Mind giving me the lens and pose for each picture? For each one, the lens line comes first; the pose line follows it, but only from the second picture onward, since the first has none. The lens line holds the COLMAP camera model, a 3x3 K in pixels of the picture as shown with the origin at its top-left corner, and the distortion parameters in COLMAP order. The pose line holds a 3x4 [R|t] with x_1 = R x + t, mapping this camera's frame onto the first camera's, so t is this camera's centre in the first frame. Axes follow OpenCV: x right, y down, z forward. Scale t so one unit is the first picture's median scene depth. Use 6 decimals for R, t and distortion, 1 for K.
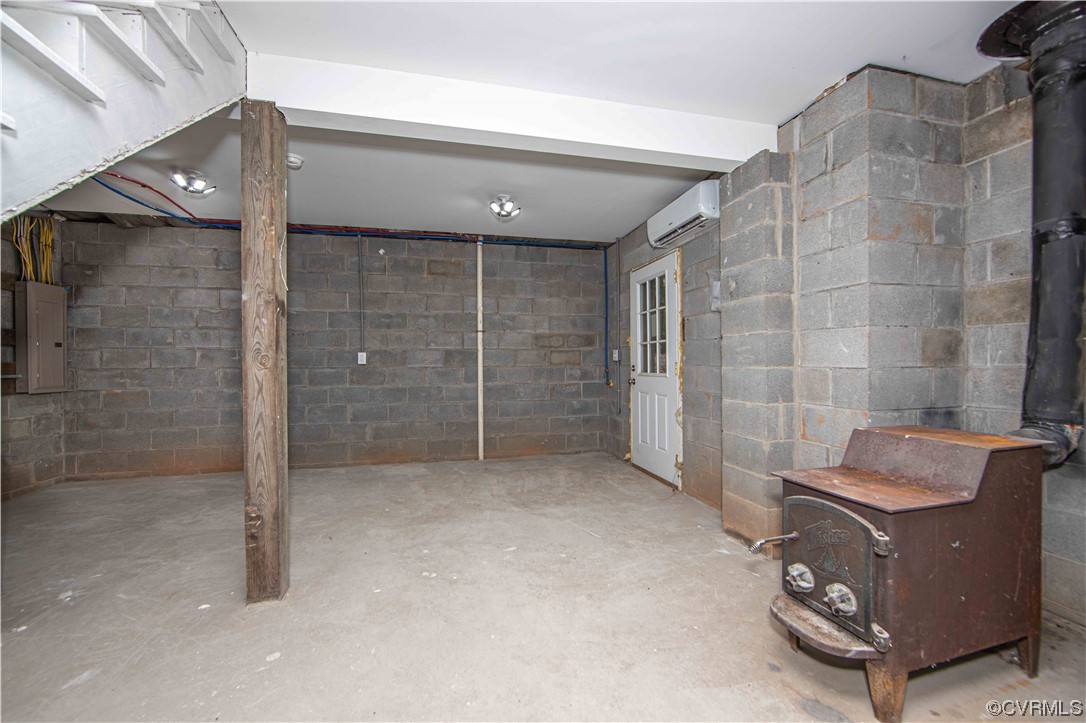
lens RADIAL K [[431.2, 0, 544.5], [0, 431.2, 364.6], [0, 0, 1]] dist [-0.008768, 0.000327]
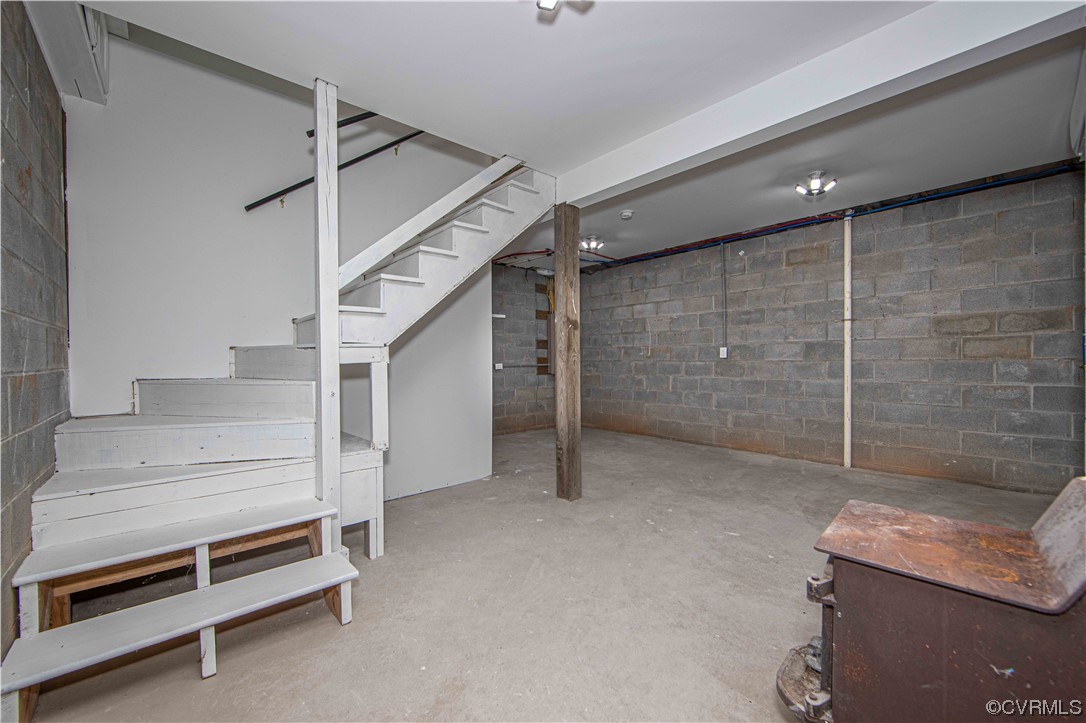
lens RADIAL K [[431.2, 0, 544.5], [0, 431.2, 364.6], [0, 0, 1]] dist [-0.008768, 0.000327]
pose [[0.483323, 0.012571, -0.875352, 0.329200], [0.003405, 0.999862, 0.016239, -0.003293], [0.875436, -0.010829, 0.483213, 0.047149]]
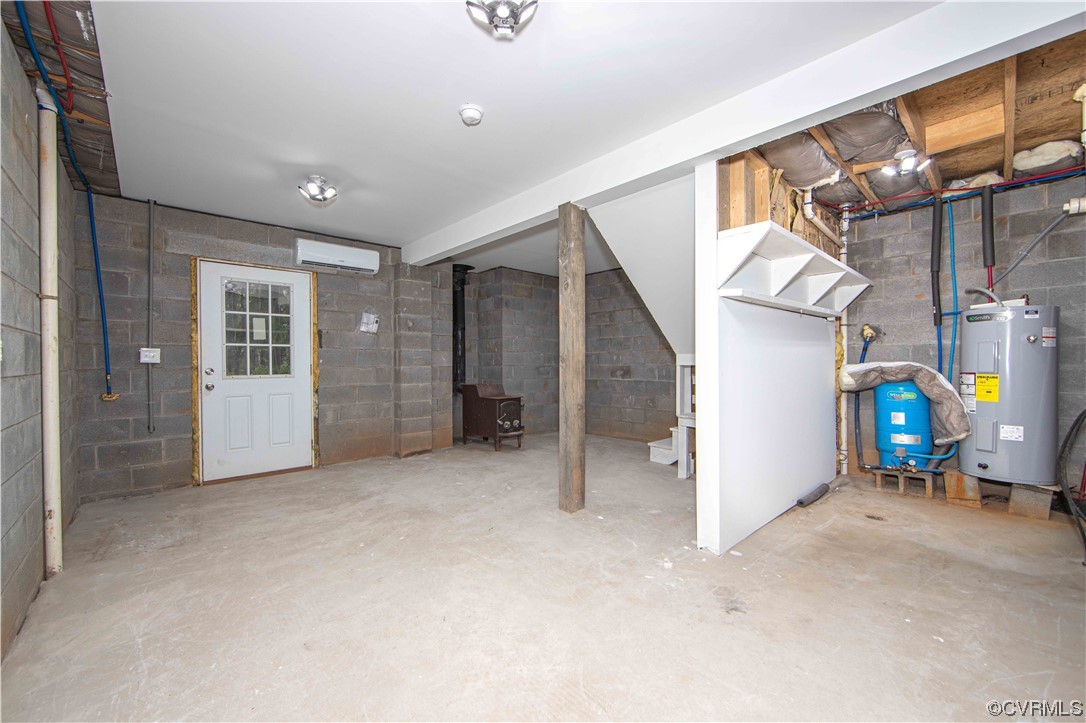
lens RADIAL K [[431.2, 0, 544.5], [0, 431.2, 364.6], [0, 0, 1]] dist [-0.008768, 0.000327]
pose [[-0.498259, 0.001417, 0.867027, -0.848152], [0.007571, 0.999968, 0.002717, -0.002435], [-0.866995, 0.007918, -0.498253, 0.804672]]
